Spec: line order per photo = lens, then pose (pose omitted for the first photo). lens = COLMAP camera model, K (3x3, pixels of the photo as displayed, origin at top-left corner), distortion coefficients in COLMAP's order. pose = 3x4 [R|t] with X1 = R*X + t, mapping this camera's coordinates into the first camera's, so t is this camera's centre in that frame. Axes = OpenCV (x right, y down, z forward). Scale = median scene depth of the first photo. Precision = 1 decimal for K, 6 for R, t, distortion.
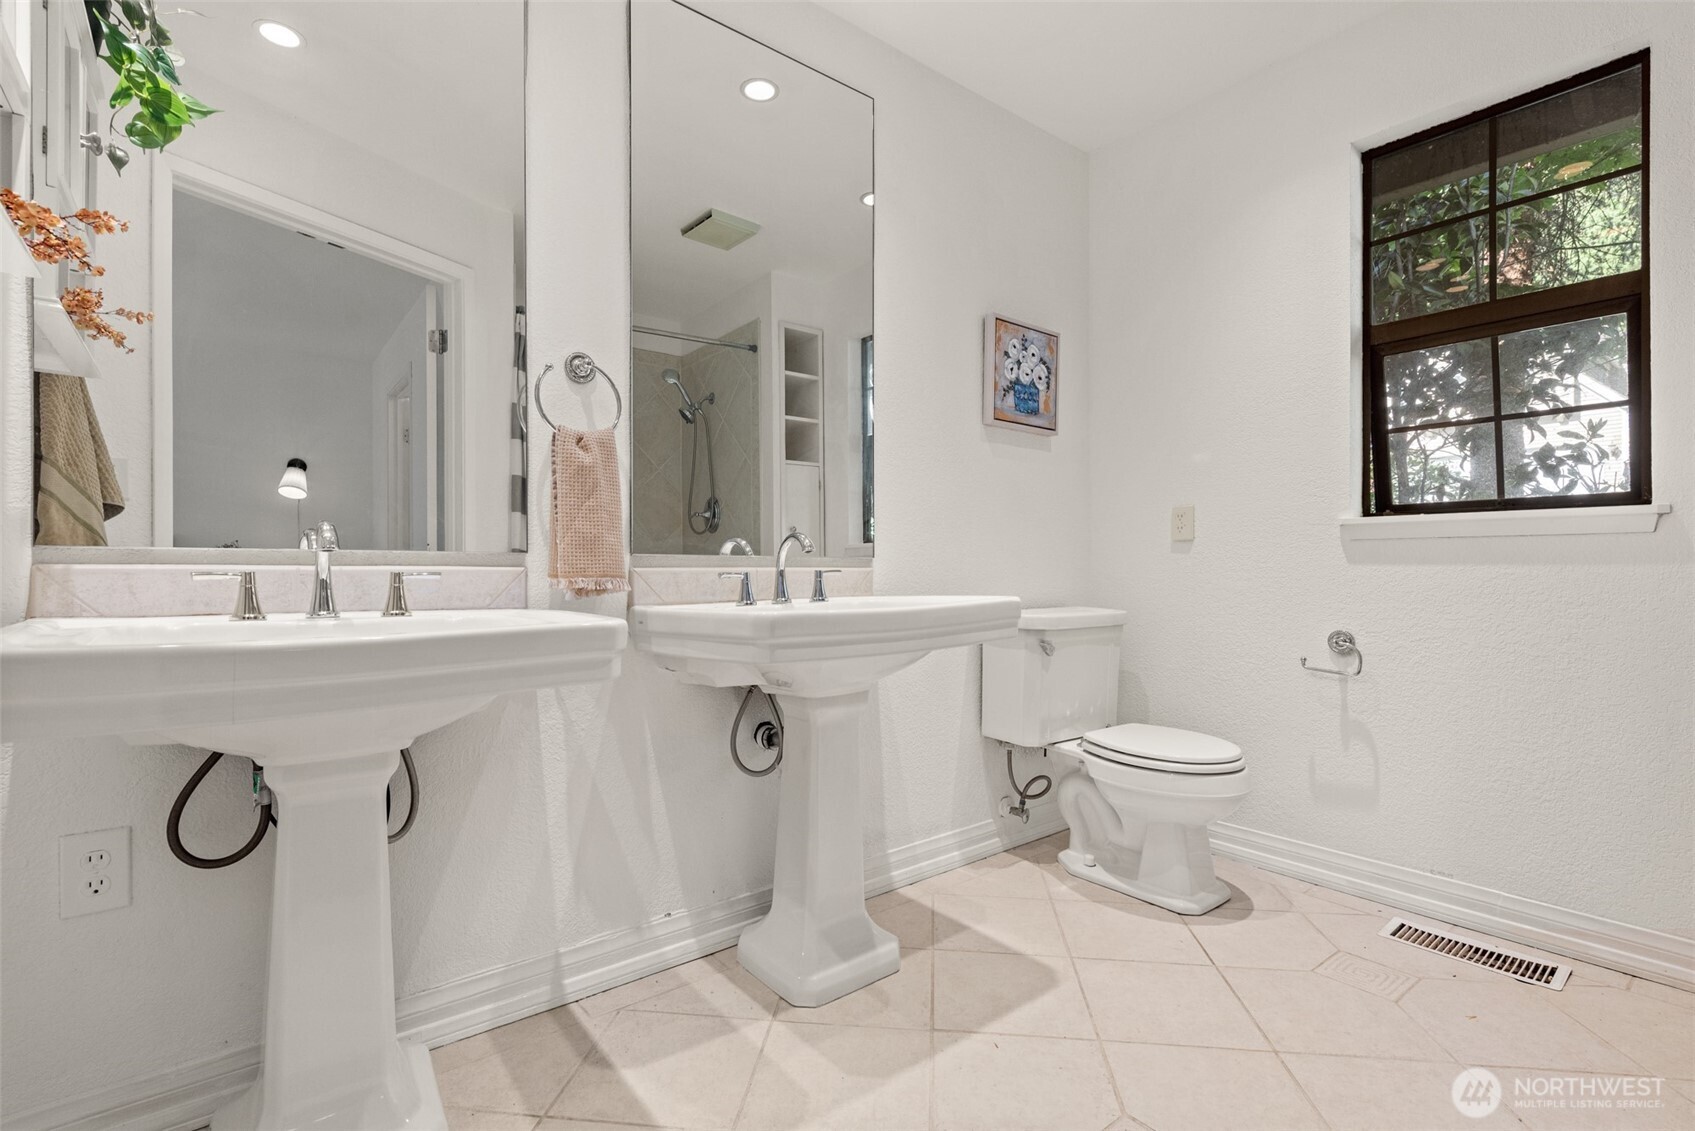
lens RADIAL K [[794.0, 0, 847.9], [0, 794.0, 567.7], [0, 0, 1]] dist [0.009543, -0.000958]
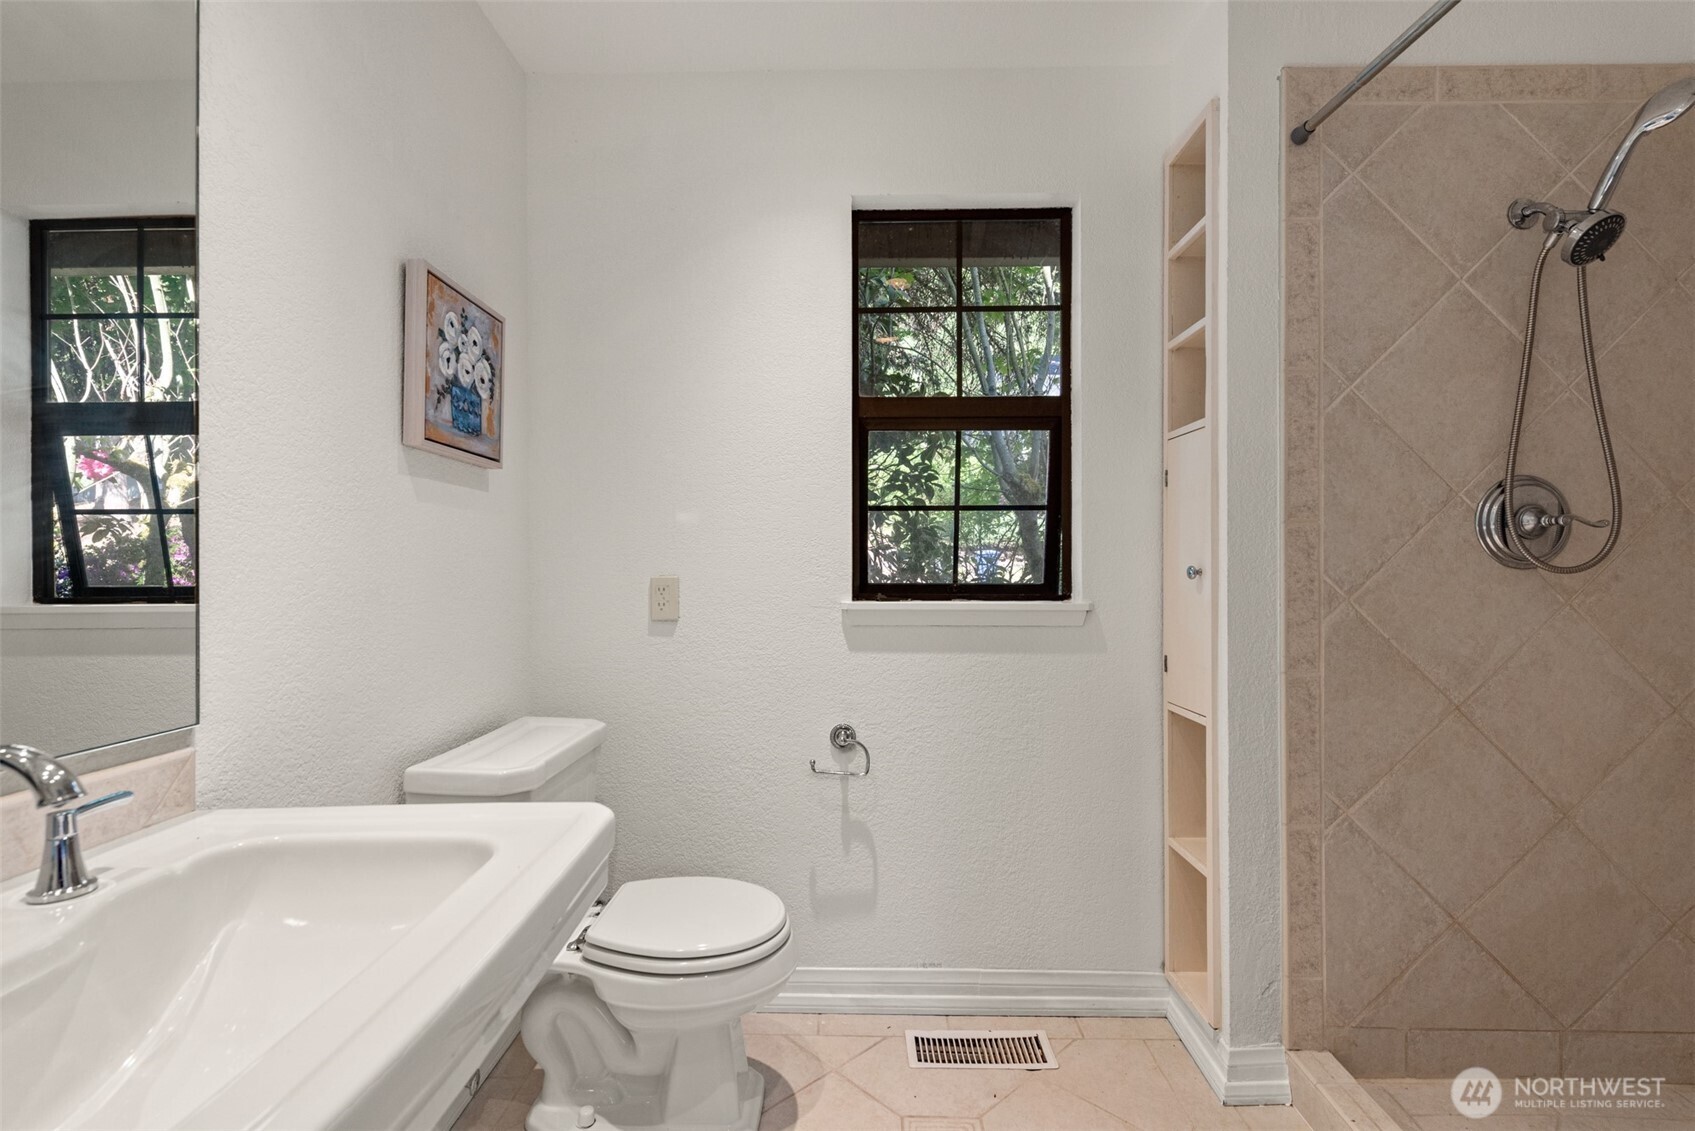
lens RADIAL K [[794.0, 0, 843.7], [0, 794.0, 564.5], [0, 0, 1]] dist [0.009543, -0.000958]
pose [[0.640095, 0.003846, 0.768286, -0.078927], [-0.003600, 0.999992, -0.002007, -0.099895], [-0.768287, -0.001481, 0.640104, 0.404764]]
